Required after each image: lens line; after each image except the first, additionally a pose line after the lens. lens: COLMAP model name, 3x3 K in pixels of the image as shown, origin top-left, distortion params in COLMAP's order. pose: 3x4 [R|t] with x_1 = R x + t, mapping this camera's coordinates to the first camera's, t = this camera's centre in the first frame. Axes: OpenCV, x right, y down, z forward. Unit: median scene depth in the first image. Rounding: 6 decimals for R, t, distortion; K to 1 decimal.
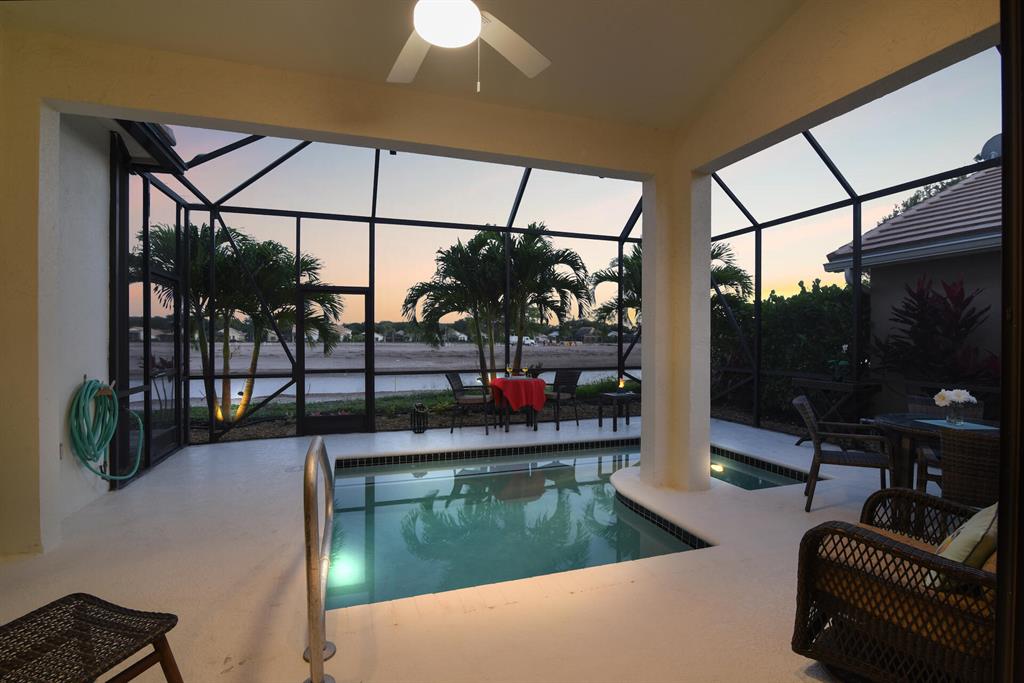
lens RADIAL K [[490.9, 0, 512.6], [0, 490.9, 353.6], [0, 0, 1]] dist [-0.009469, -0.000729]
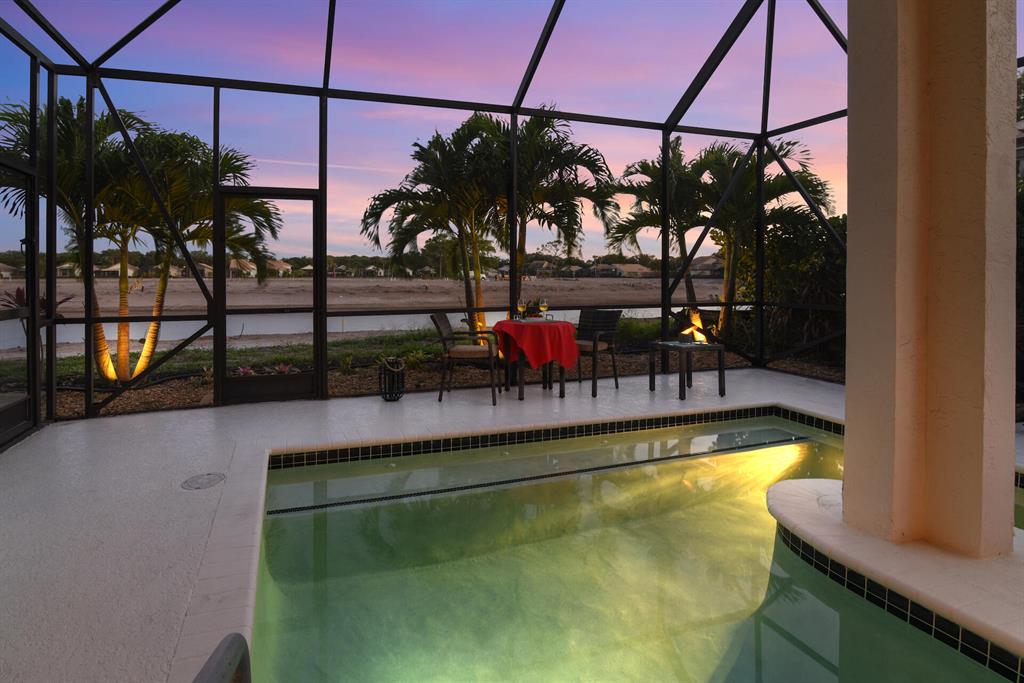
lens RADIAL K [[490.9, 0, 449.8], [0, 490.9, 291.9], [0, 0, 1]] dist [-0.009469, -0.000729]
pose [[0.999992, -0.000953, -0.003985, -0.099720], [0.000972, 0.999989, 0.004594, 0.006348], [0.003980, -0.004598, 0.999982, 0.290895]]
